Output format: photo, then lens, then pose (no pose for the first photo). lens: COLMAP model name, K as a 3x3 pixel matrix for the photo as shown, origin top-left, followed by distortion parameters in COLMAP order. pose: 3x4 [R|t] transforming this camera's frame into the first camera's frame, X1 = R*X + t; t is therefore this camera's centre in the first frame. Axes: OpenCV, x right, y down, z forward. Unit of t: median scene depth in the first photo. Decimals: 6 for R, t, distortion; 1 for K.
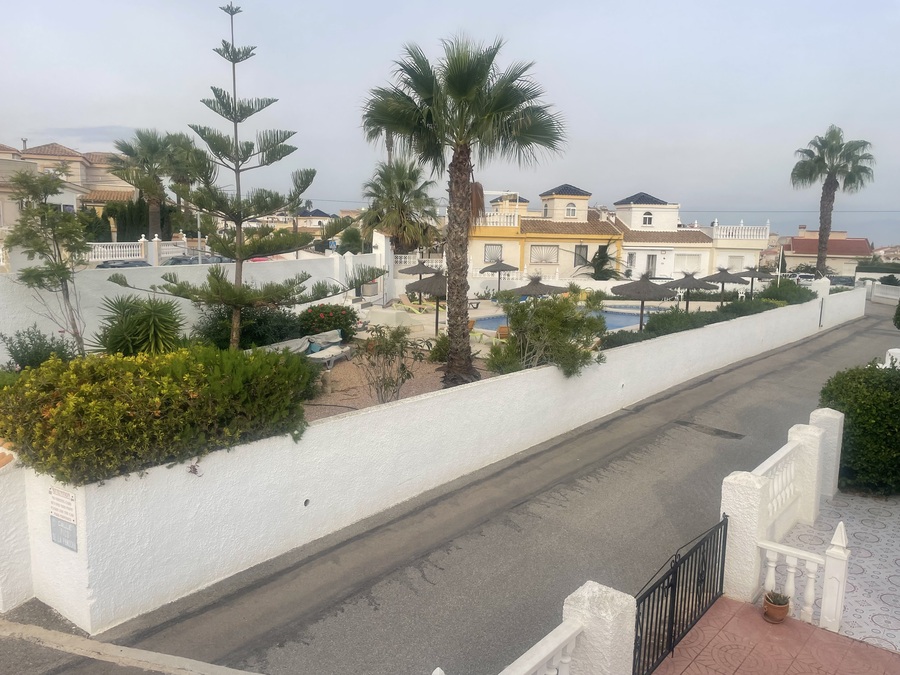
lens RADIAL K [[694.5, 0, 457.4], [0, 694.5, 339.5], [0, 0, 1]] dist [0.078266, -0.099751]
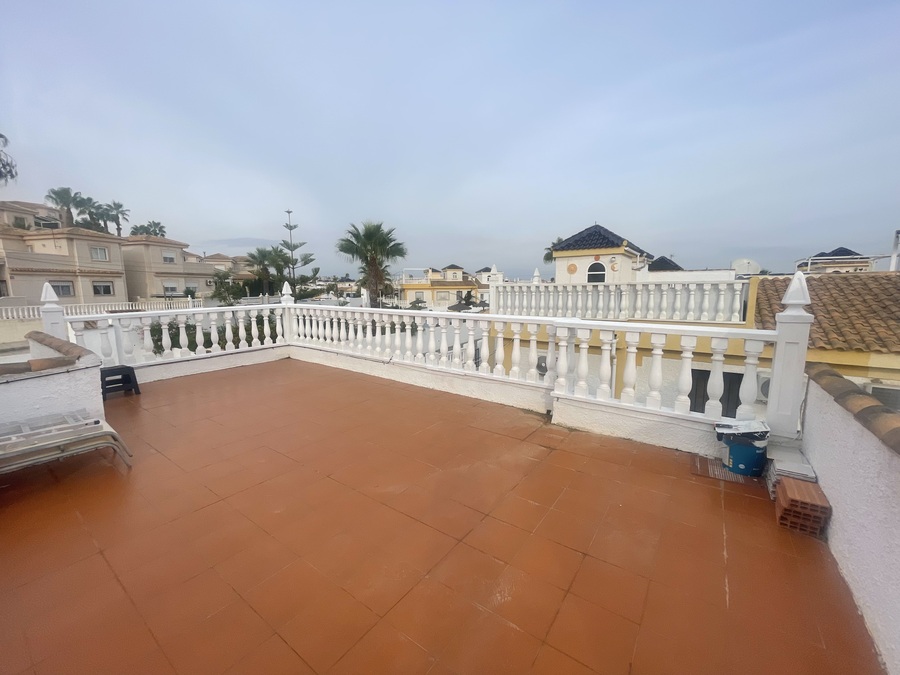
lens RADIAL K [[363.3, 0, 447.7], [0, 363.3, 337.7], [0, 0, 1]] dist [0.011041, -0.000128]
pose [[0.998113, -0.040496, 0.046168, 0.080419], [0.041097, 0.999081, -0.012147, 0.028001], [-0.045634, 0.014021, 0.998860, -0.170326]]
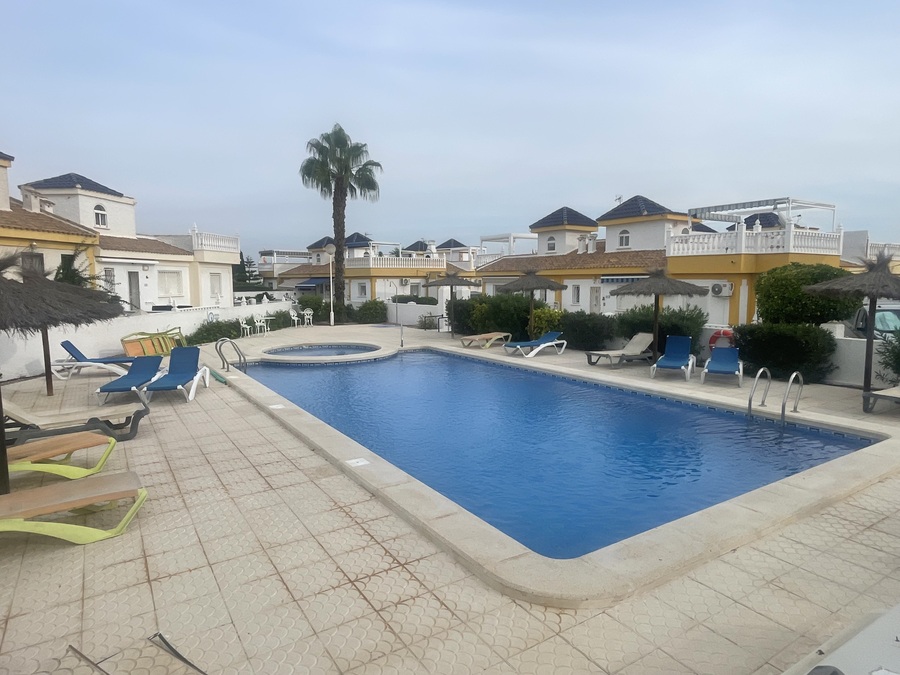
lens RADIAL K [[536.5, 0, 405.1], [0, 536.5, 358.1], [0, 0, 1]] dist [-0.013369, -0.000690]
pose [[0.343809, -0.157595, 0.925721, -0.105385], [0.151015, 0.982265, 0.111135, -0.061403], [-0.926817, 0.101588, 0.361511, 0.612506]]
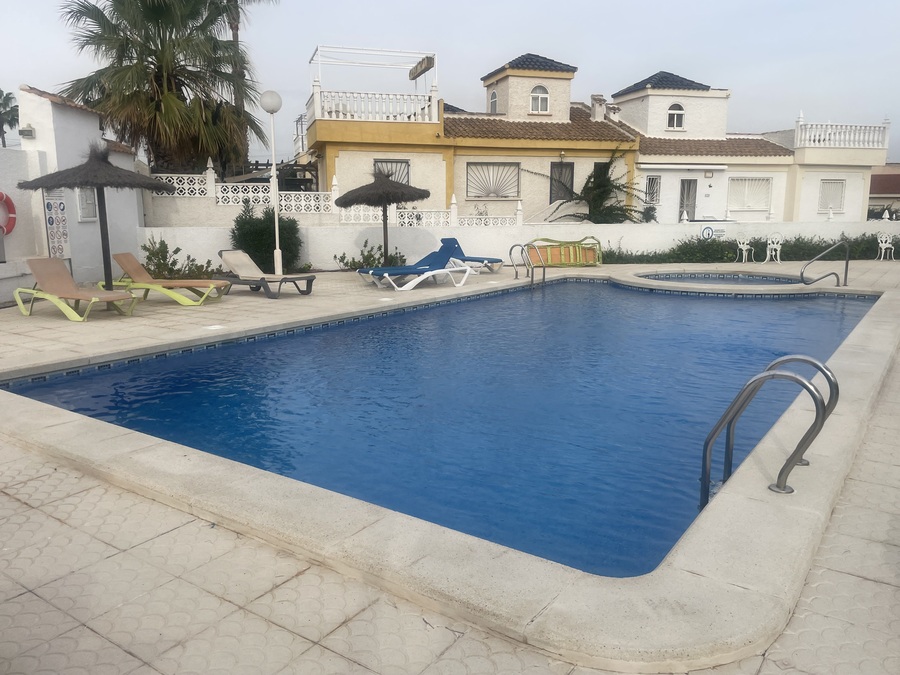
lens RADIAL K [[694.8, 0, 486.0], [0, 694.8, 327.9], [0, 0, 1]] dist [0.059316, -0.042572]
pose [[0.995369, -0.037868, 0.088355, 0.069060], [0.036073, 0.999111, 0.021827, -0.023326], [-0.089103, -0.018538, 0.995850, 0.477227]]
